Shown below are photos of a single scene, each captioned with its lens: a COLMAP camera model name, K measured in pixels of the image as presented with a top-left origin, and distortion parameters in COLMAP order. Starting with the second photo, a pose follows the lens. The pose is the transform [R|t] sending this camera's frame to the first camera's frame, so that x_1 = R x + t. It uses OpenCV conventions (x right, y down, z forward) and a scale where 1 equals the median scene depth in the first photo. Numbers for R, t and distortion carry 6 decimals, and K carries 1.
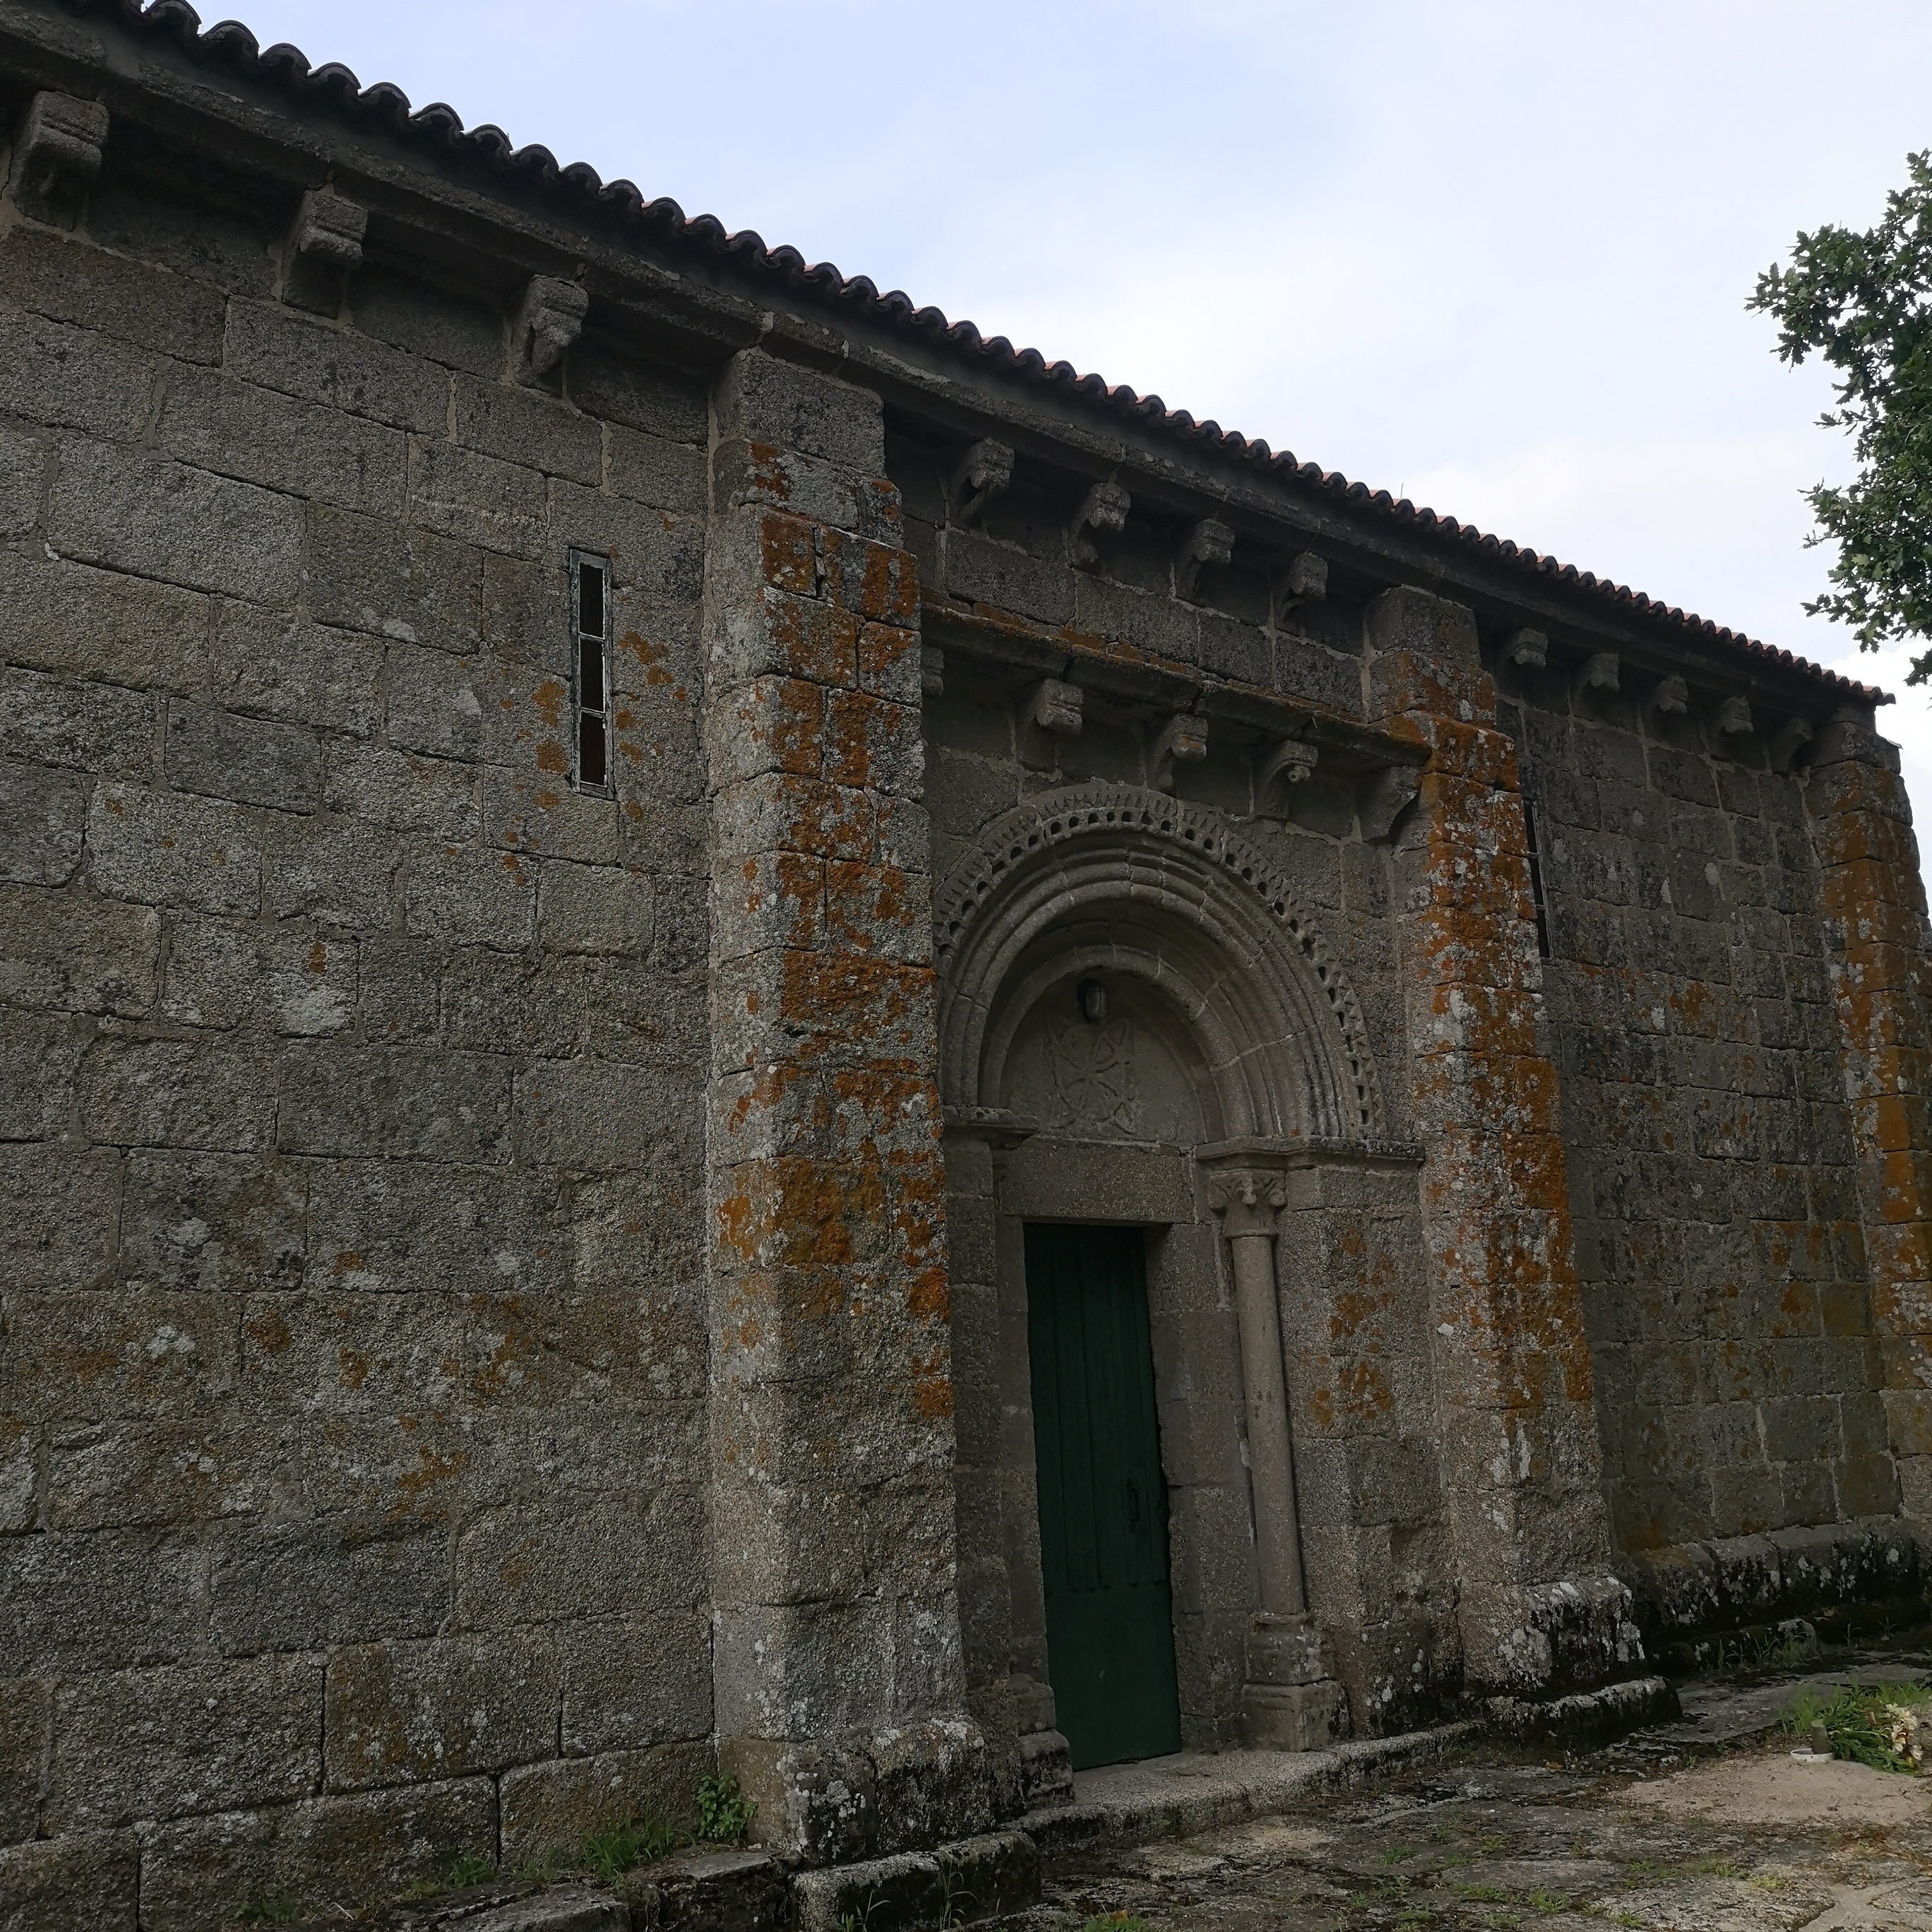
lens RADIAL K [[1974.1, 0, 966.0], [0, 1974.1, 966.0], [0, 0, 1]] dist [0.119643, -0.366698]
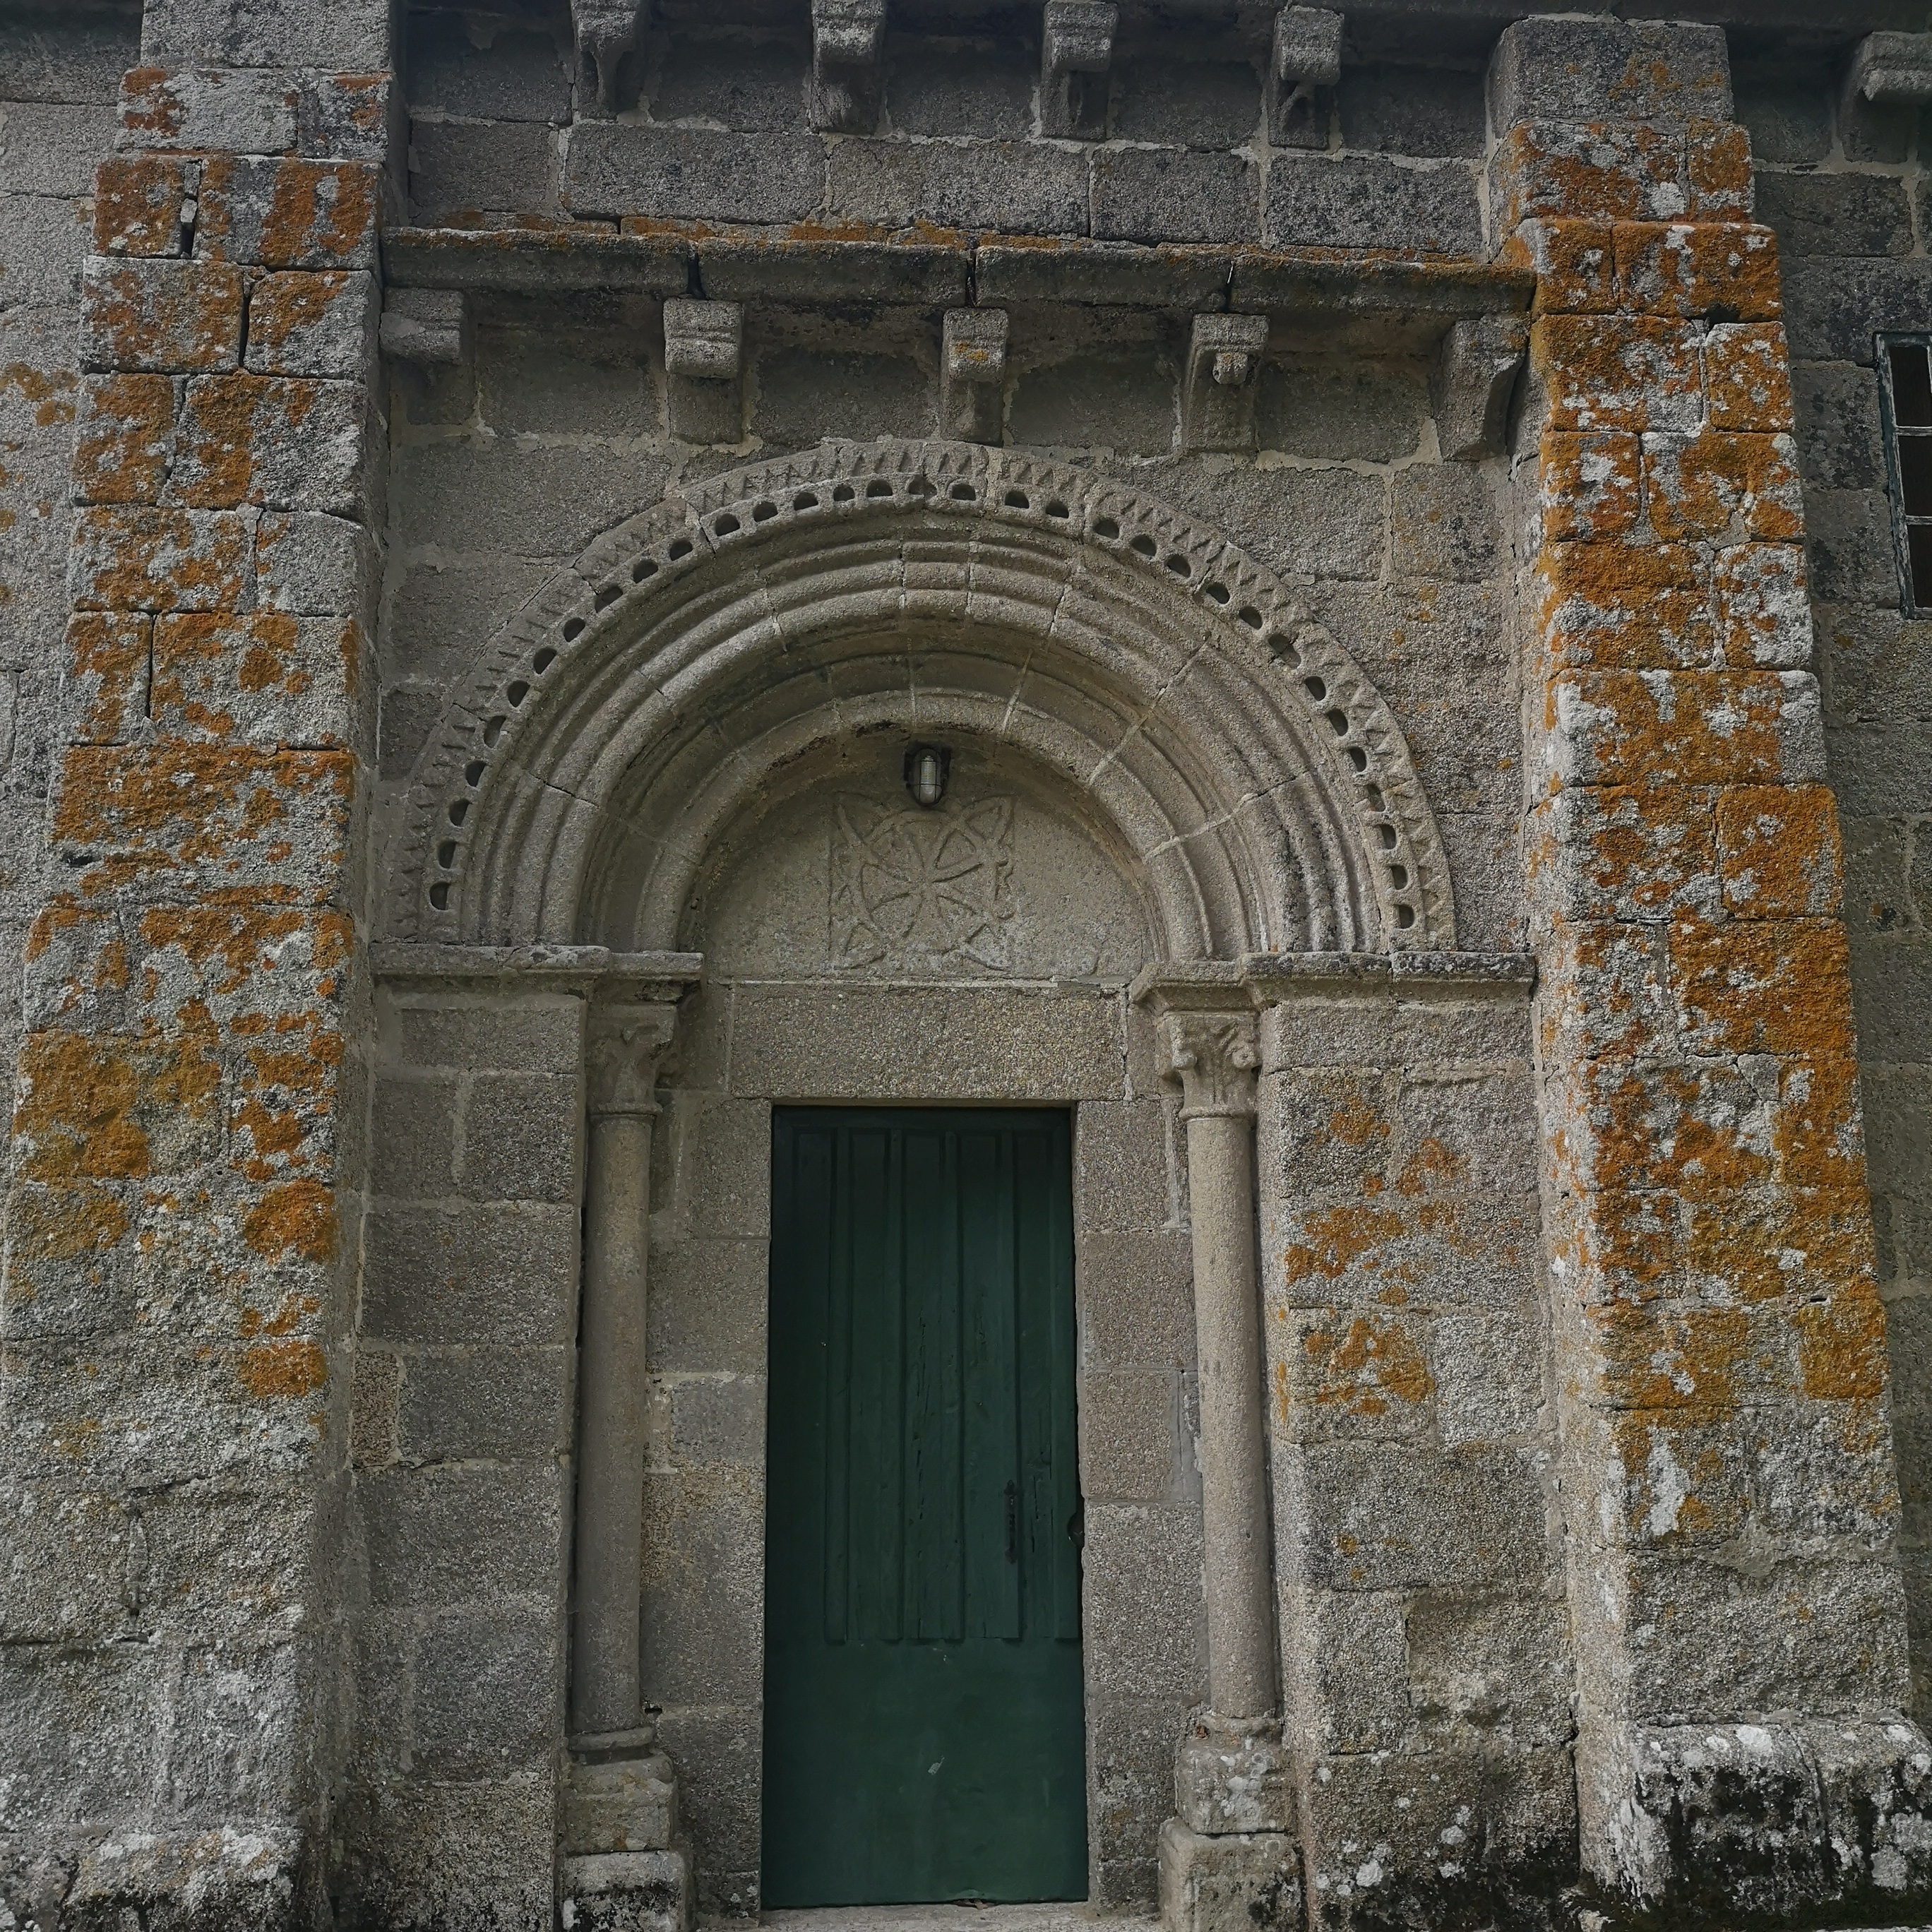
lens RADIAL K [[2010.9, 0, 941.5], [0, 2010.9, 965.9], [0, 0, 1]] dist [0.067714, -0.156600]
pose [[0.821798, -0.065465, -0.566006, 0.456943], [0.098106, 0.994799, 0.027383, 0.064292], [0.561270, -0.078032, 0.823946, 0.439810]]
